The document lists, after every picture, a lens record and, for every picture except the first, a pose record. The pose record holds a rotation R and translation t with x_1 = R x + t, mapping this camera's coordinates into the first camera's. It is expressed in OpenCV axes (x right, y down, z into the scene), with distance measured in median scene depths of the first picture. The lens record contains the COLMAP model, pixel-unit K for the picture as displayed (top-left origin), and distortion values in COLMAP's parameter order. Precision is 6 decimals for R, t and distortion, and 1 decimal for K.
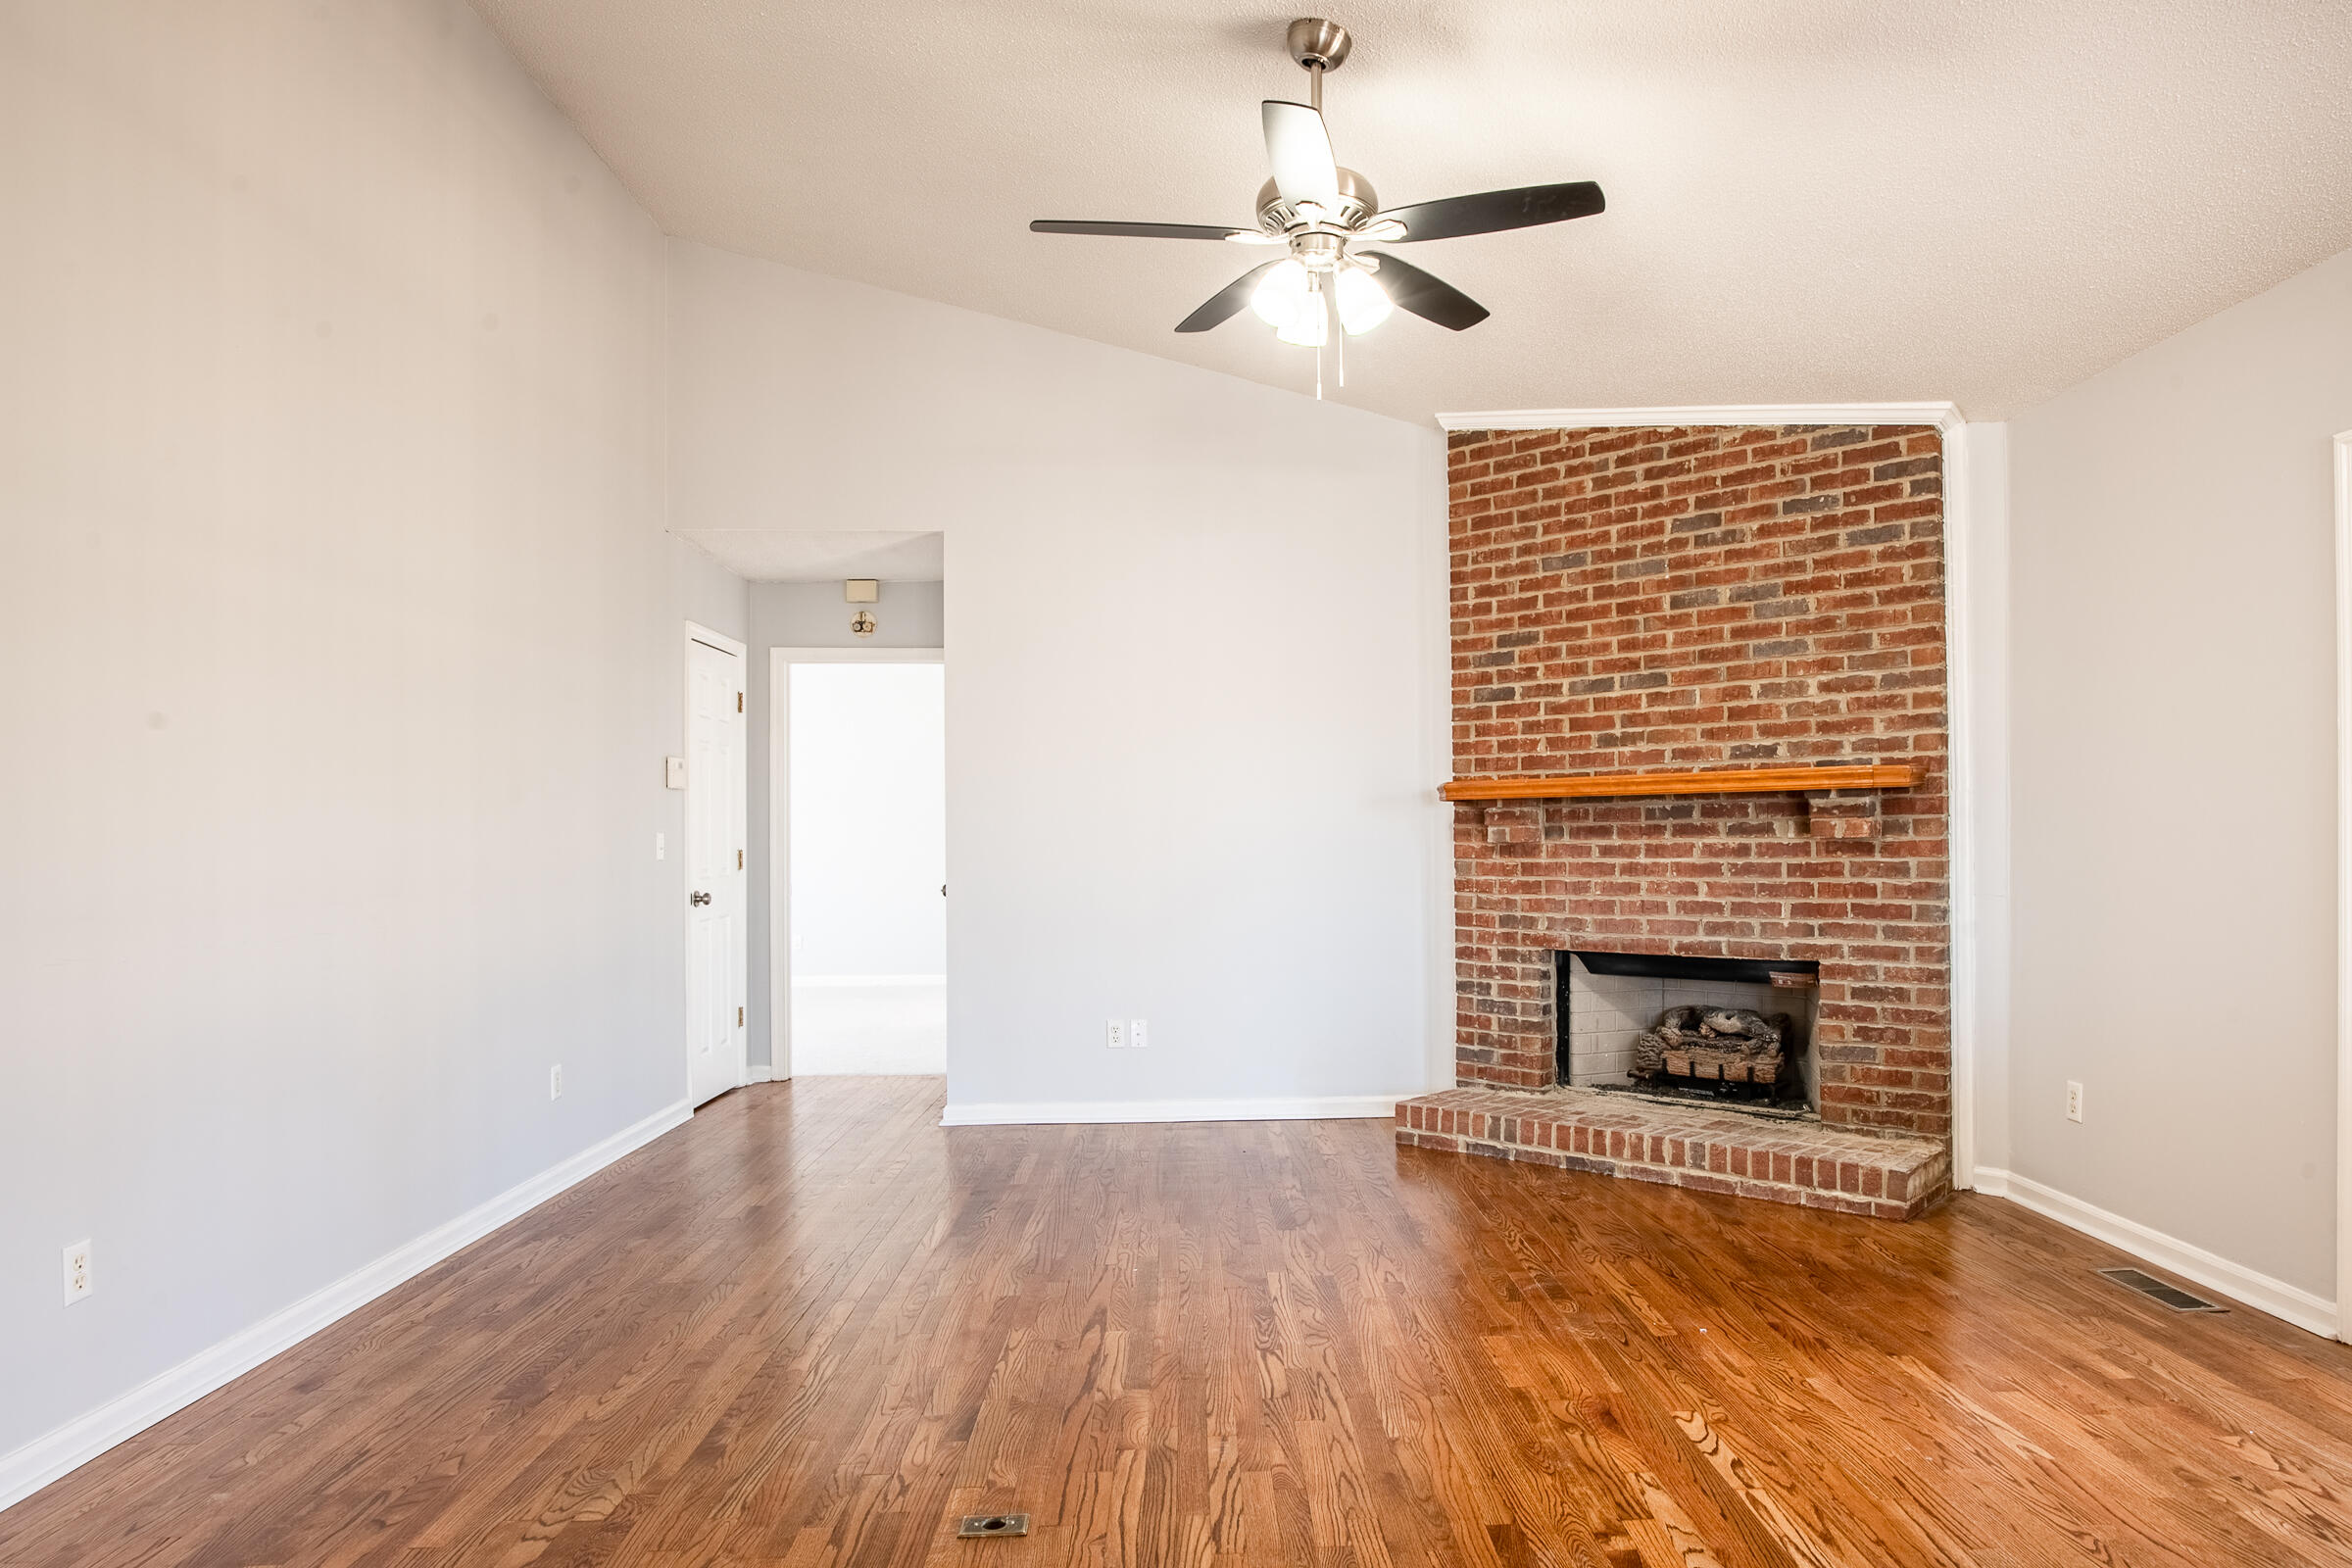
lens RADIAL K [[1374.9, 0, 1215.7], [0, 1374.9, 839.5], [0, 0, 1]] dist [-0.036956, 0.002571]
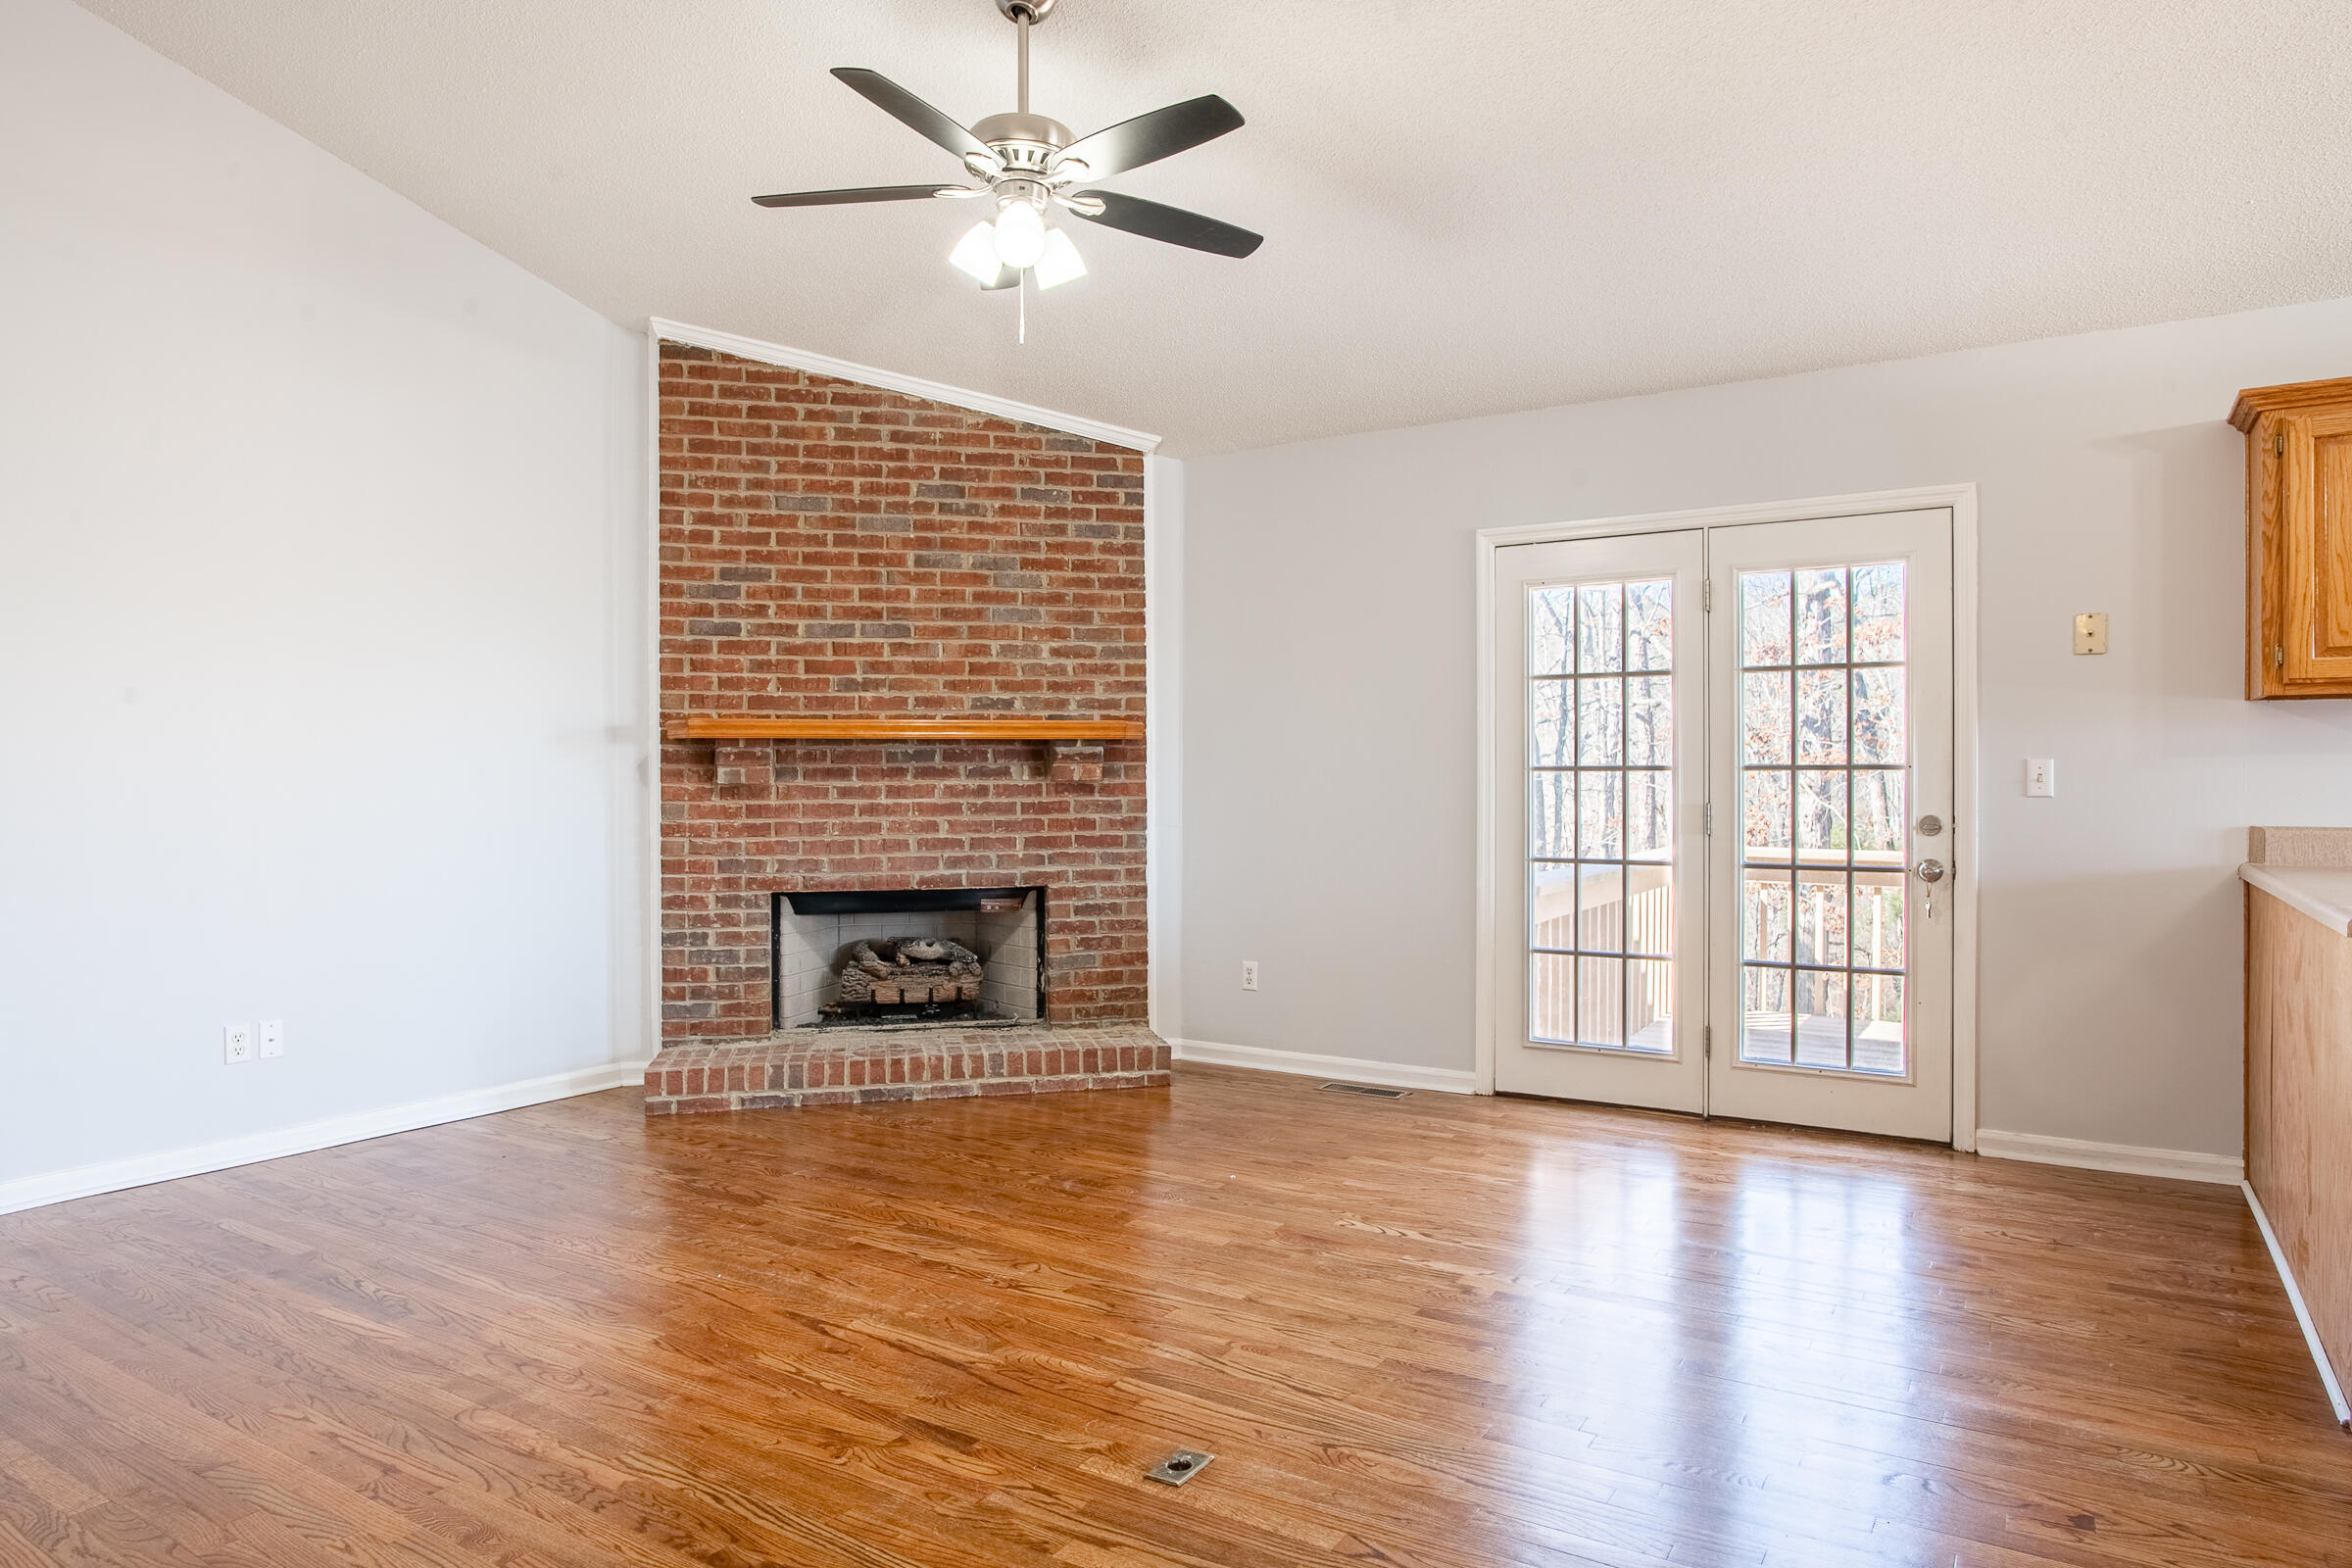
lens RADIAL K [[1418.8, 0, 1176.0], [0, 1418.8, 784.0], [0, 0, 1]] dist [-0.044204, 0.002388]
pose [[0.579153, 0.006293, 0.815194, -0.461648], [-0.001484, 0.999977, -0.006666, 0.009332], [-0.815217, 0.002651, 0.579149, 0.194847]]
